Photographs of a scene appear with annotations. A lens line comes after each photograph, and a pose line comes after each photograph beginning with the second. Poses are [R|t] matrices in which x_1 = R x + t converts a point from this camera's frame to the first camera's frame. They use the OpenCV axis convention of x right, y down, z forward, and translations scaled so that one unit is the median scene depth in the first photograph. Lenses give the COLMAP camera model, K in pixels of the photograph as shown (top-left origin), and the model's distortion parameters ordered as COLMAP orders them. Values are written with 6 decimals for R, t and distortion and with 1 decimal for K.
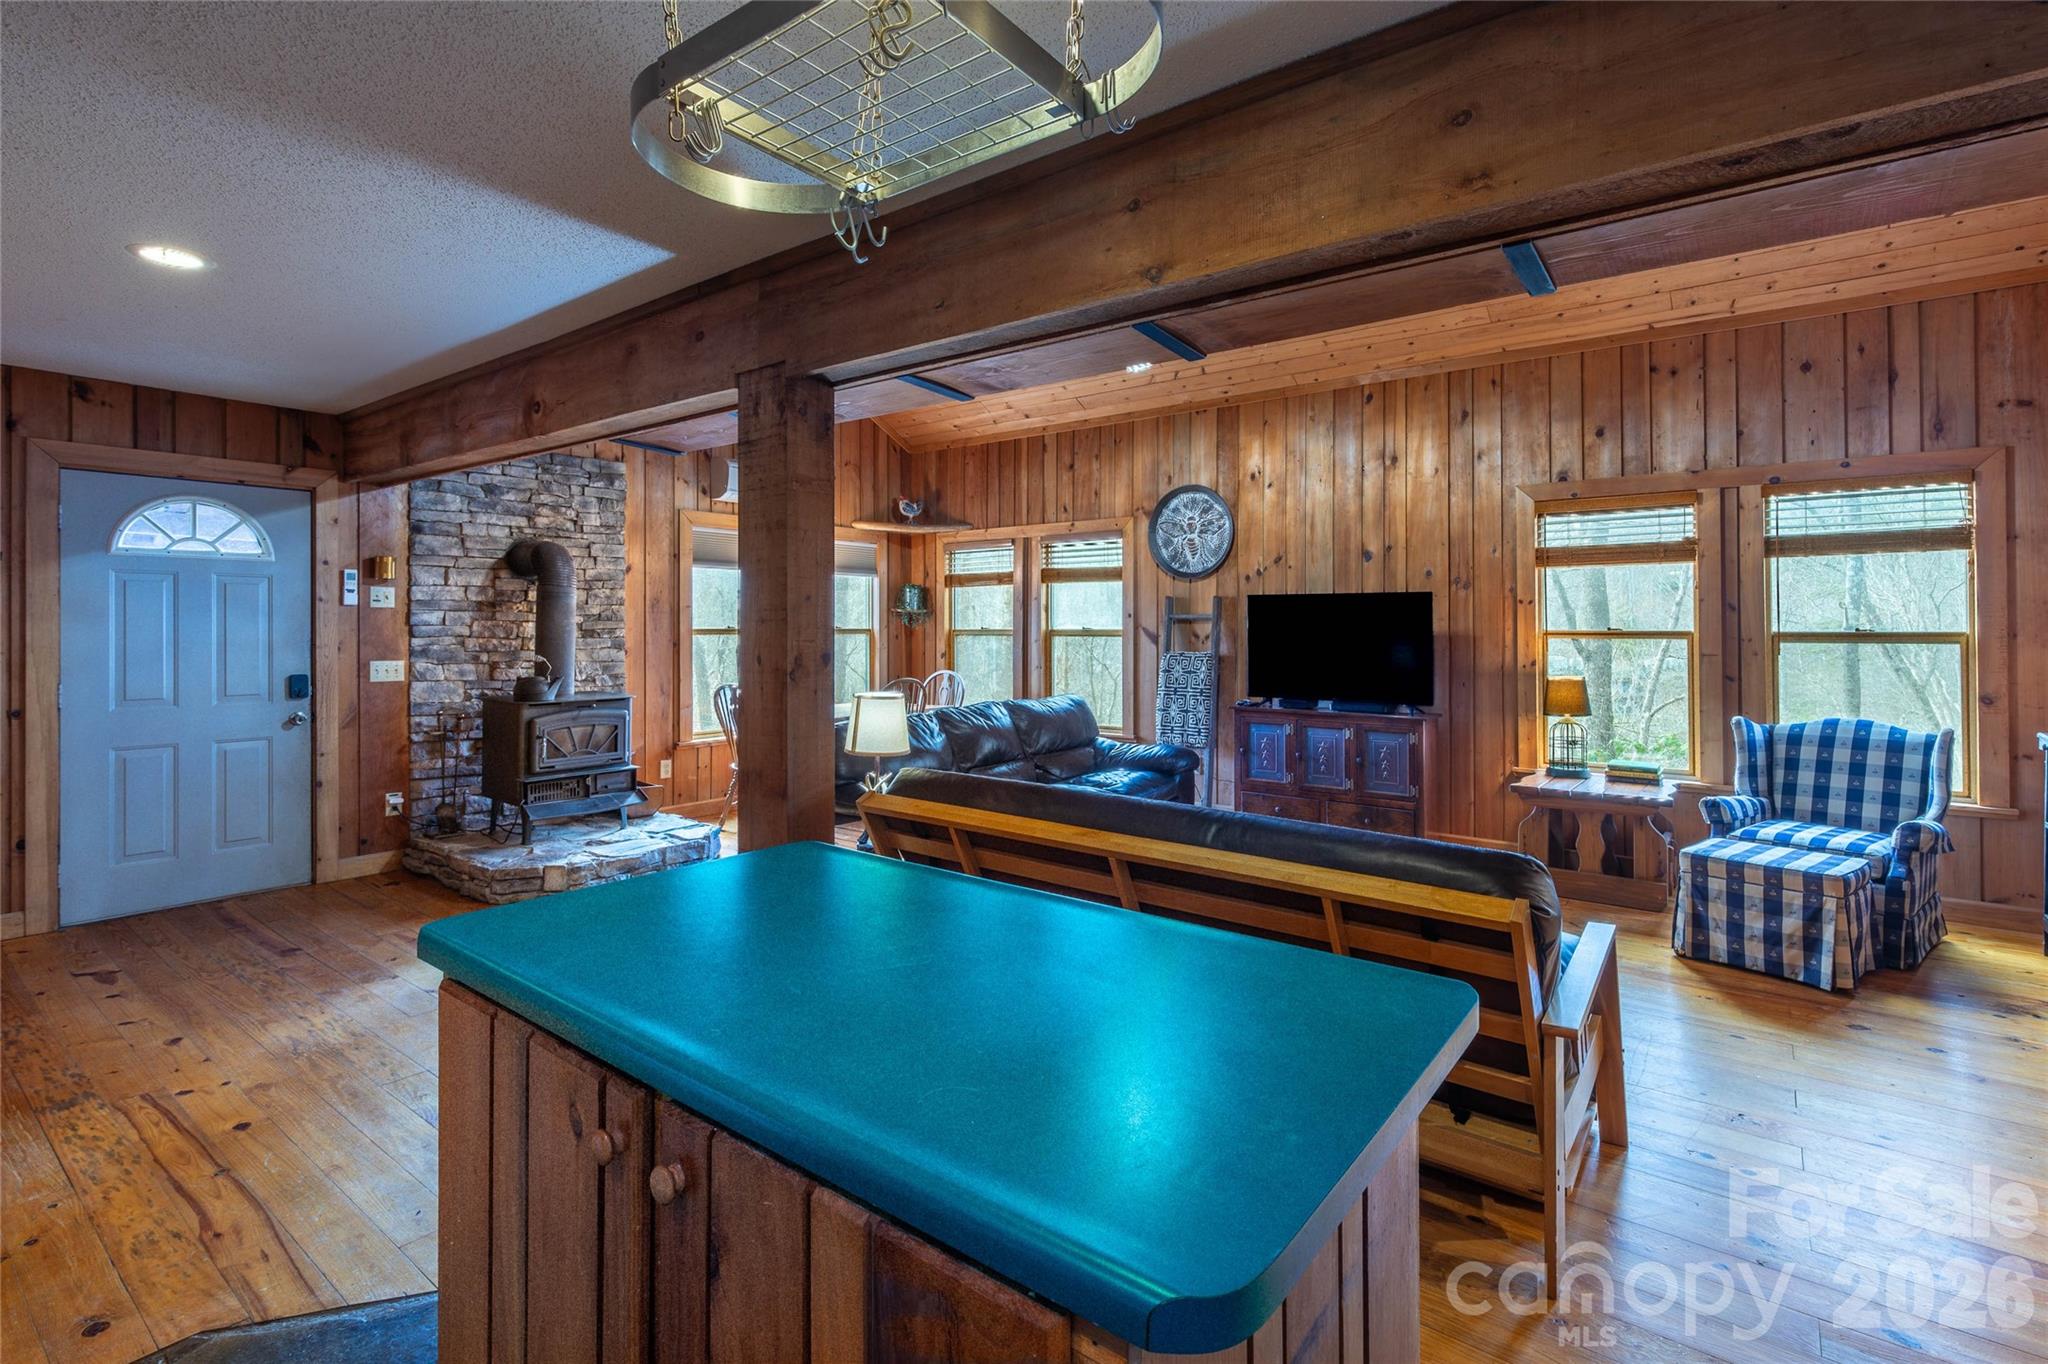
lens RADIAL K [[946.8, 0, 982.3], [0, 946.8, 625.4], [0, 0, 1]] dist [-0.001014, 0.000213]
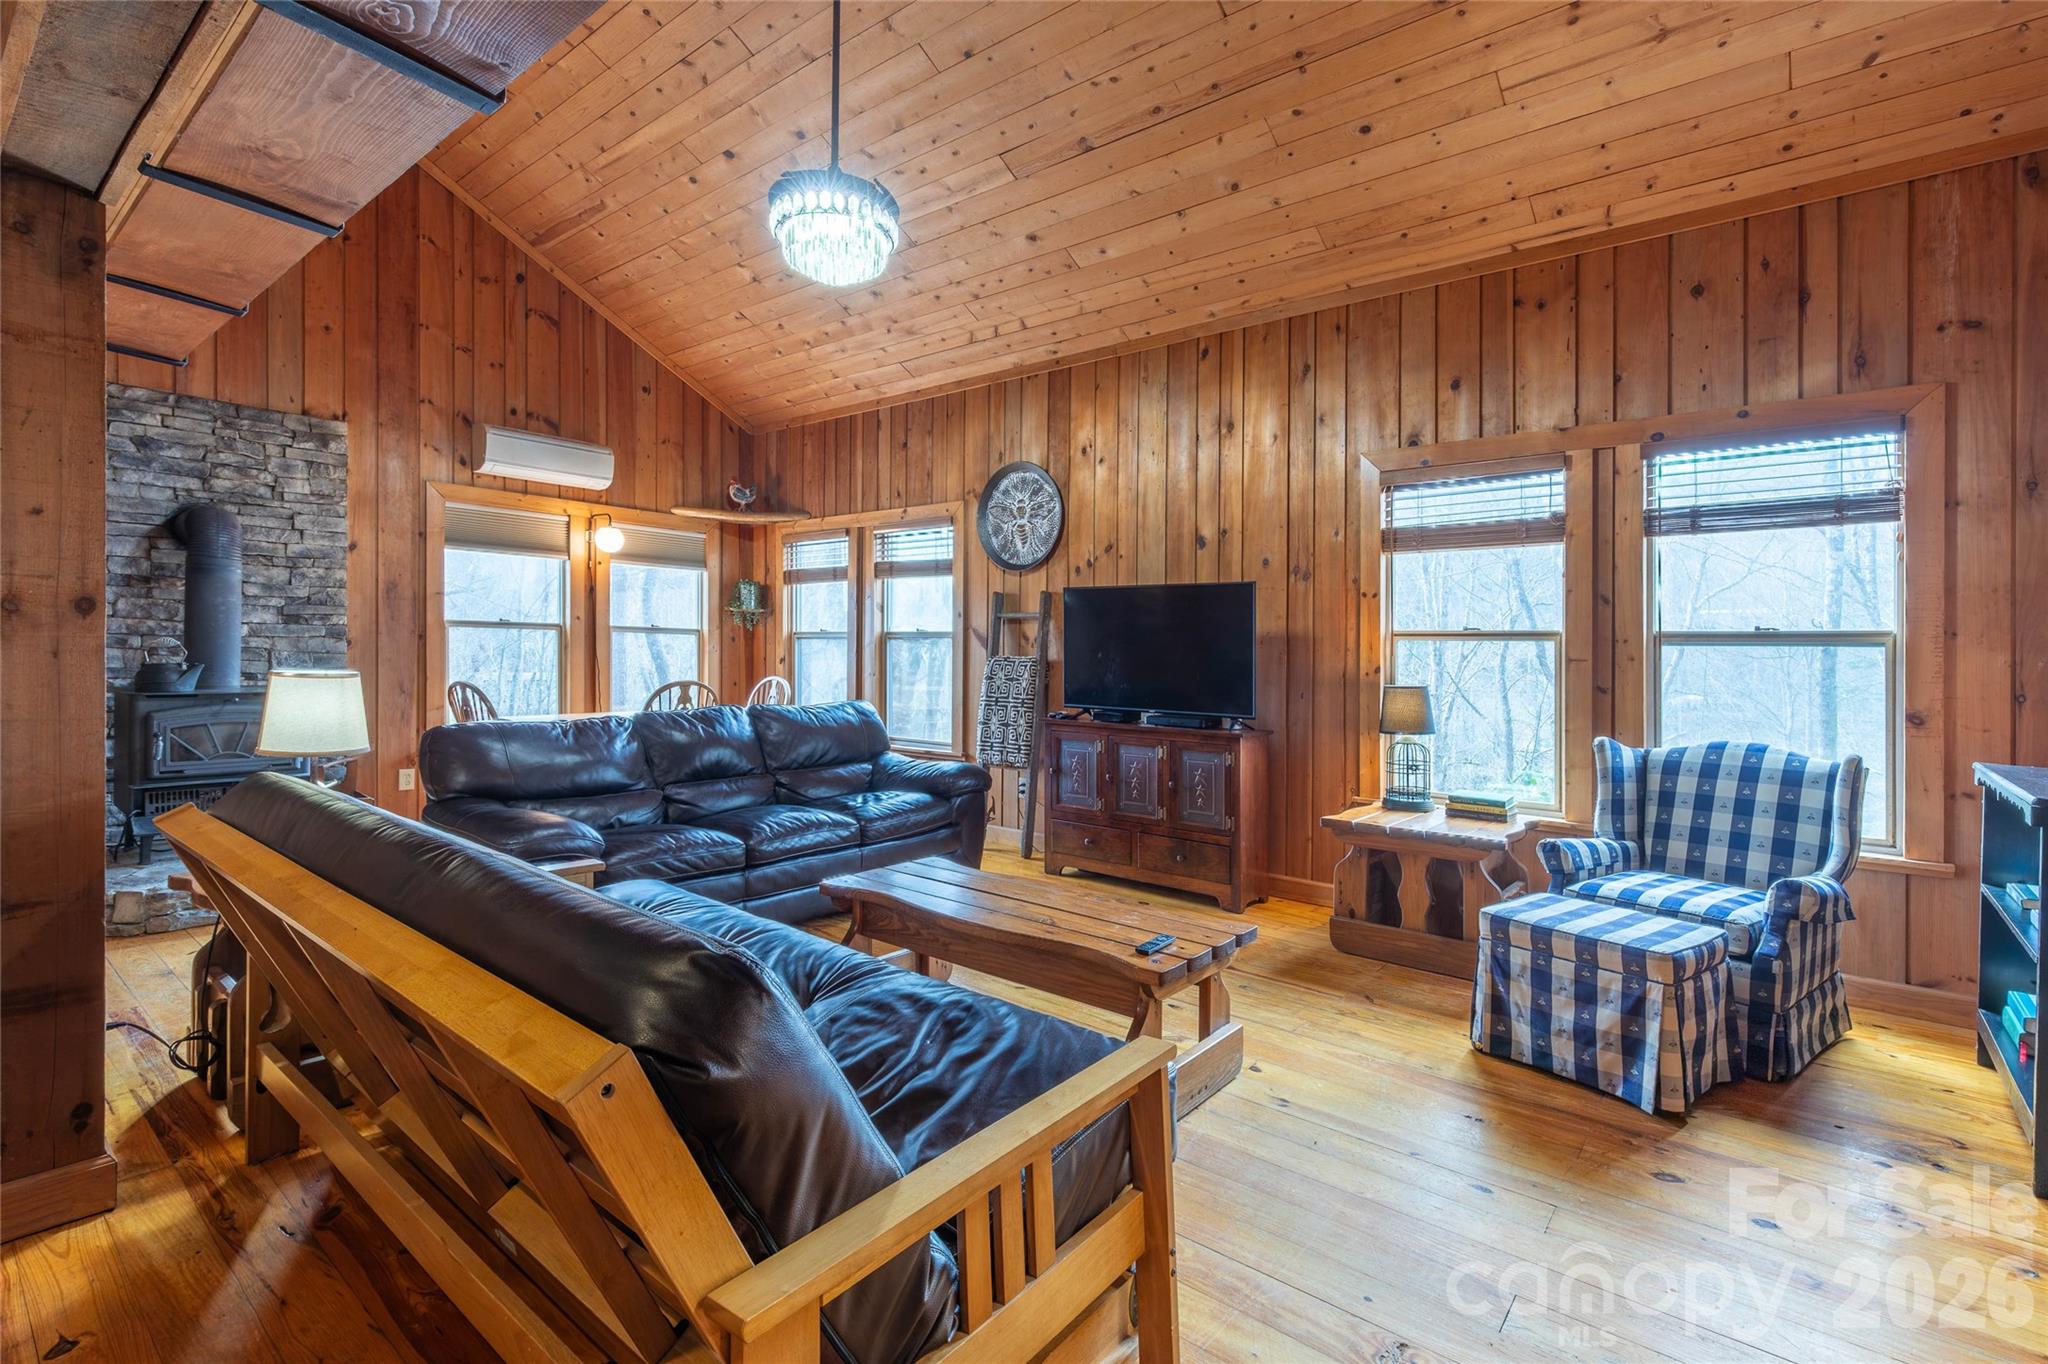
lens RADIAL K [[933.7, 0, 994.5], [0, 933.7, 653.0], [0, 0, 1]] dist [0.002531, -0.000615]
pose [[0.999615, 0.018146, -0.021011, 0.270049], [-0.018131, 0.999835, 0.000928, 0.030639], [0.021025, -0.000547, 0.999779, 0.187425]]
